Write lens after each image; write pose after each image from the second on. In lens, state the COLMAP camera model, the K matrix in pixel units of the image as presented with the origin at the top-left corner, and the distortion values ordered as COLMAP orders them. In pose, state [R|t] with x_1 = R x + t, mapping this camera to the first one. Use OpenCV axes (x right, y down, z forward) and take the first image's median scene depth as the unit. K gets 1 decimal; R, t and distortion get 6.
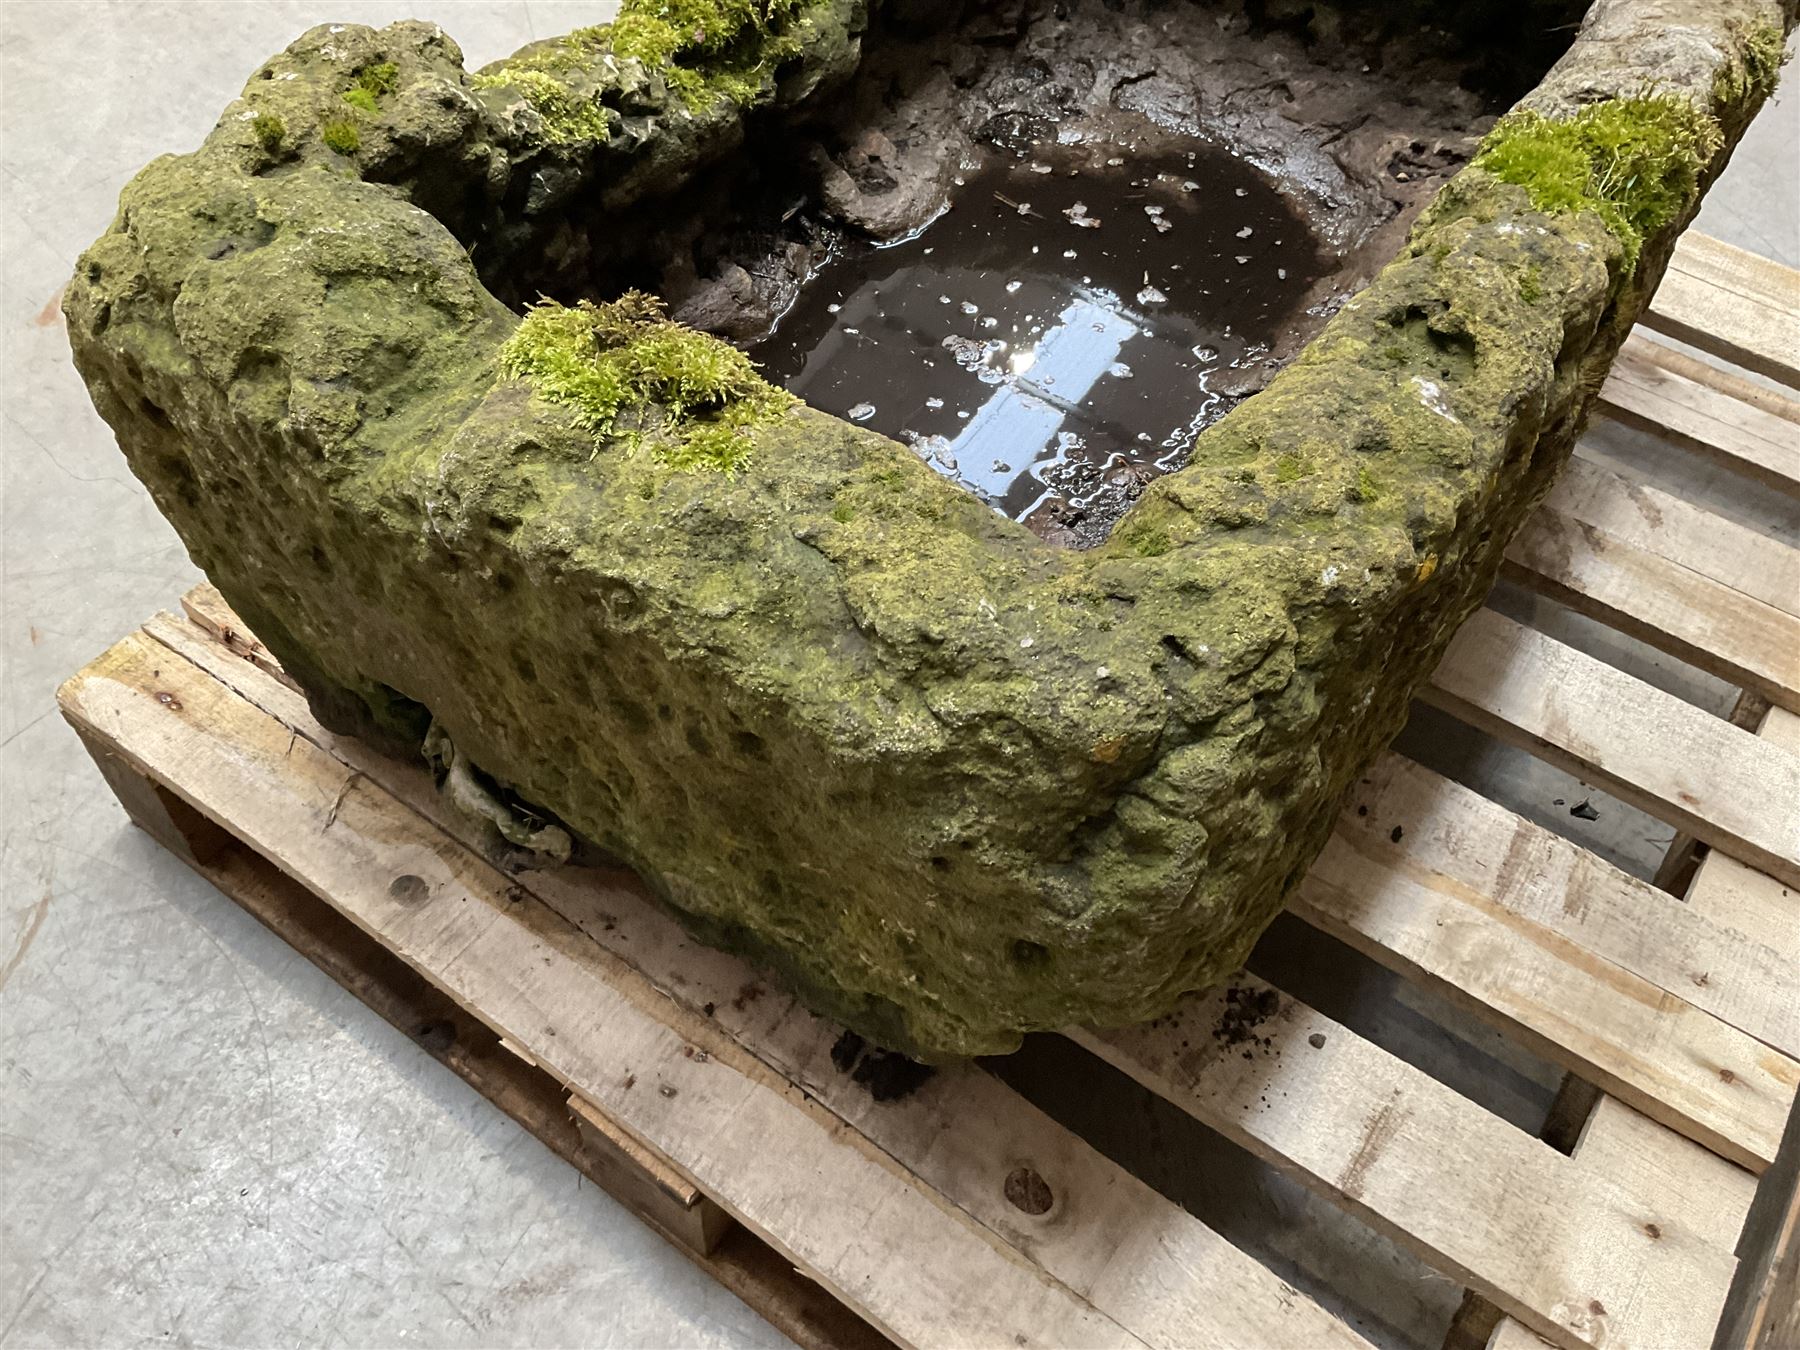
lens RADIAL K [[1479.8, 0, 896.9], [0, 1479.8, 676.1], [0, 0, 1]] dist [0.144900, -0.315725]
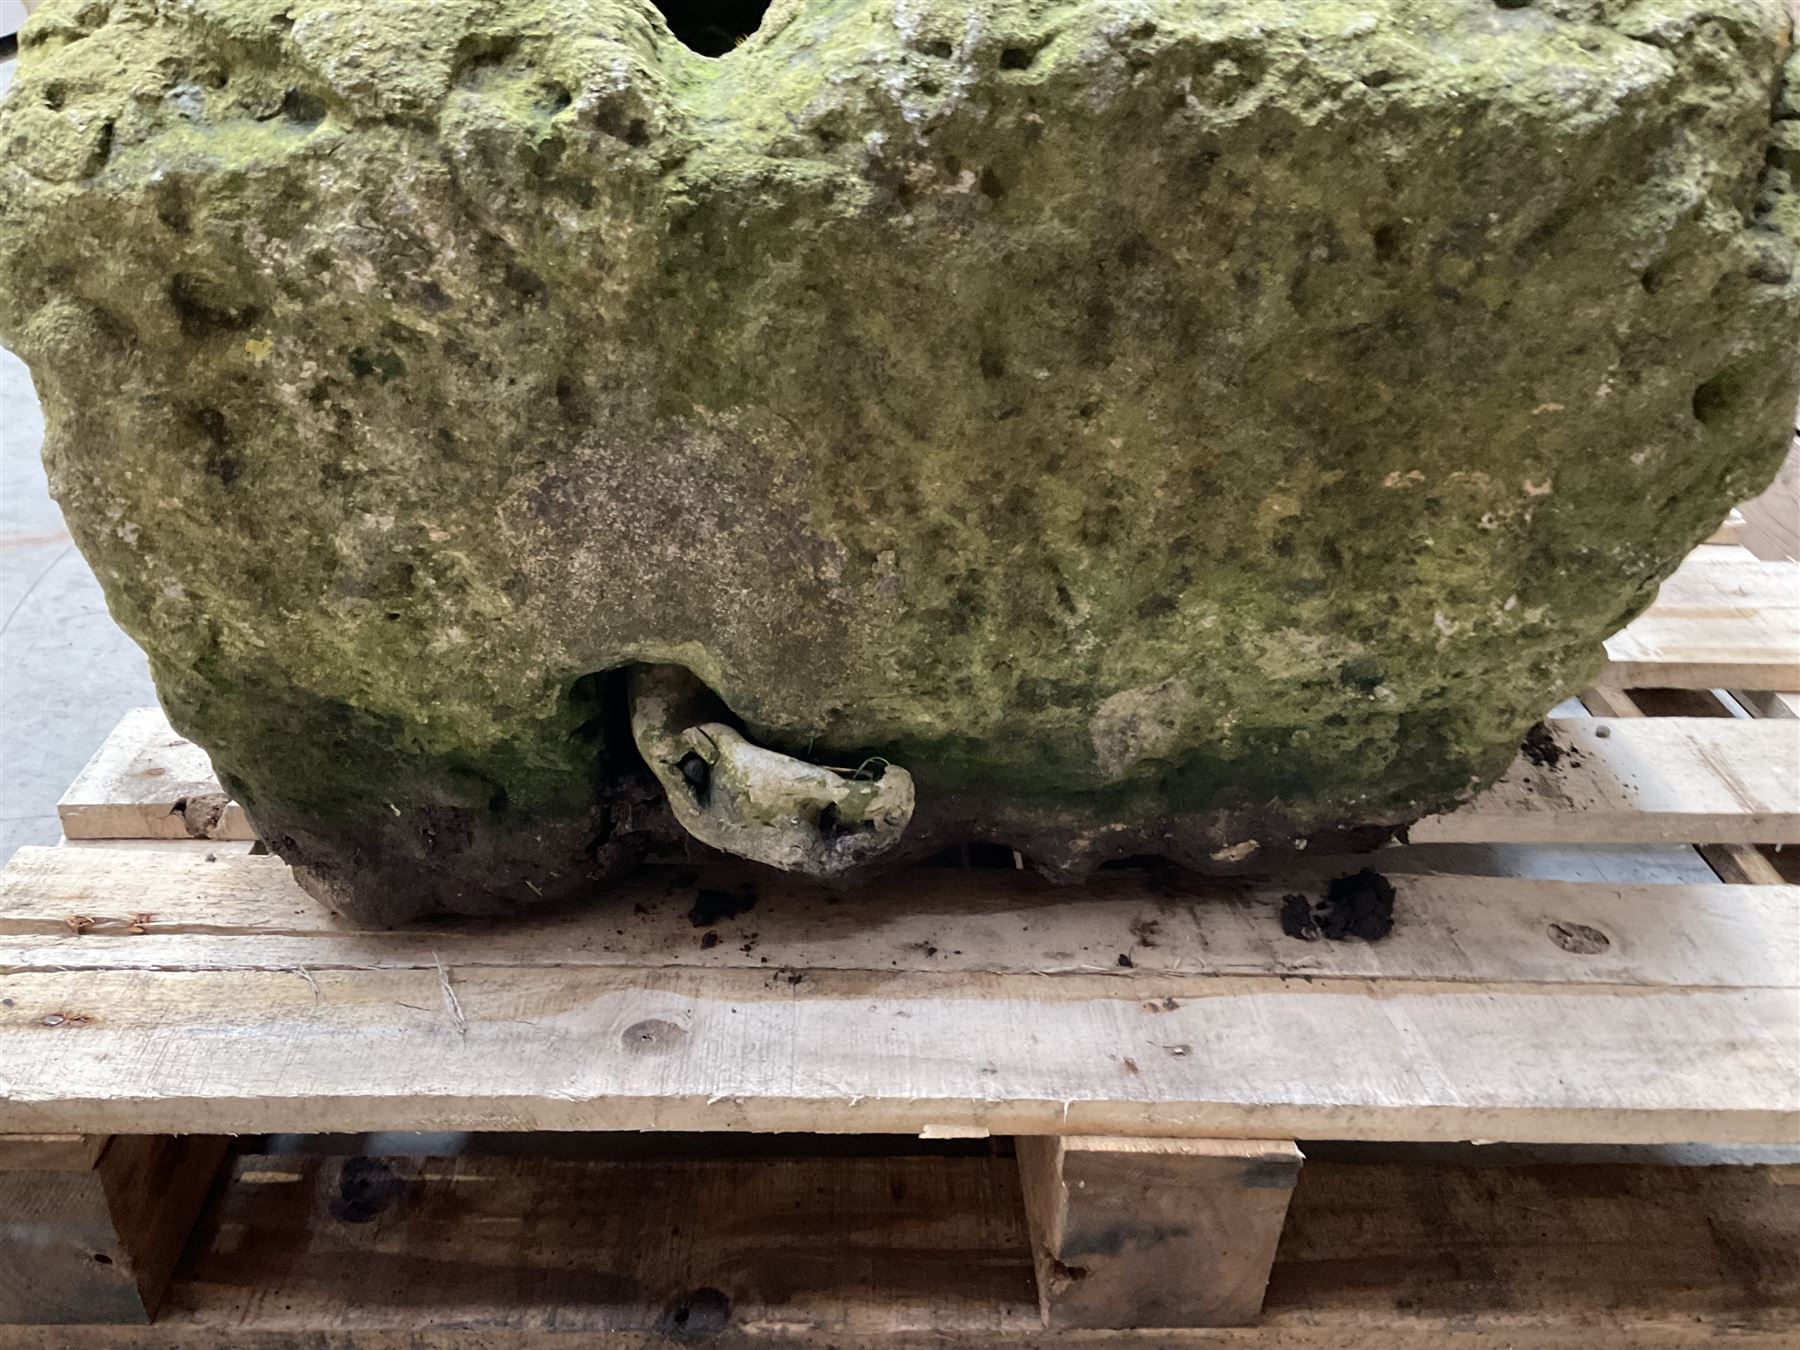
lens RADIAL K [[1477.1, 0, 895.1], [0, 1477.1, 677.1], [0, 0, 1]] dist [0.130934, -0.260079]
pose [[0.797960, -0.311215, 0.516145, -0.685101], [0.466348, 0.861315, -0.201636, 0.244478], [-0.381811, 0.401600, 0.832429, 0.461935]]
